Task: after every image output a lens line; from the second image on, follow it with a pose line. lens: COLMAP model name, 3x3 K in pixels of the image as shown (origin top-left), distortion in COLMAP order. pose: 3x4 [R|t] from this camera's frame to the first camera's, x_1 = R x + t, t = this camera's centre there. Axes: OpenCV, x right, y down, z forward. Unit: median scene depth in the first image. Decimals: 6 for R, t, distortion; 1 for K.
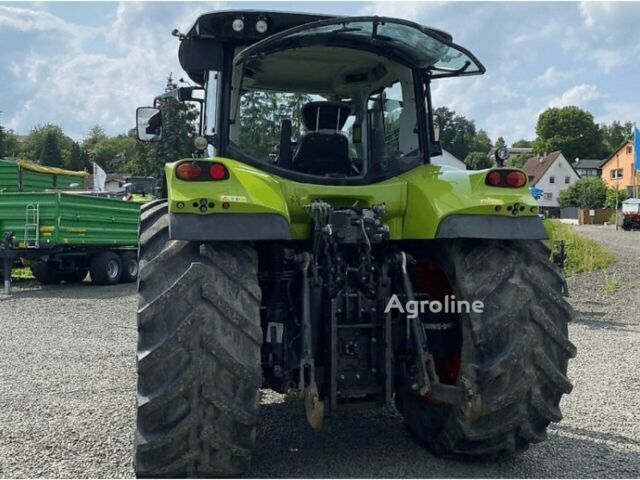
lens RADIAL K [[633.8, 0, 320.0], [0, 633.8, 240.0], [0, 0, 1]] dist [0.119995, -0.231247]
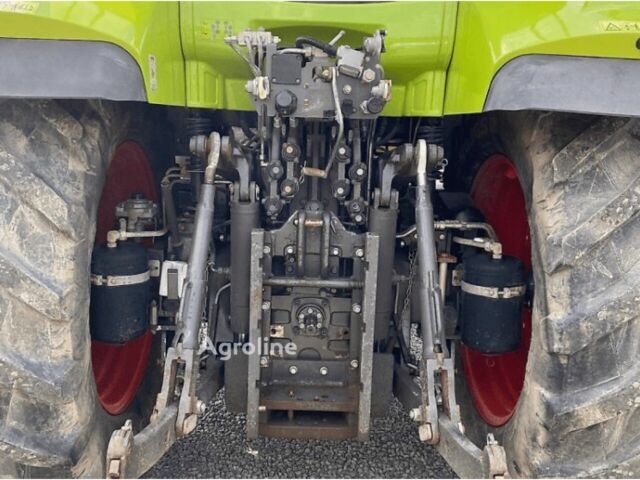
lens RADIAL K [[633.8, 0, 320.0], [0, 633.8, 240.0], [0, 0, 1]] dist [0.119995, -0.231247]
pose [[0.965900, 0.076318, -0.247412, 0.185257], [-0.031951, 0.983401, 0.178608, 0.009230], [0.256936, -0.164613, 0.952306, 0.516239]]
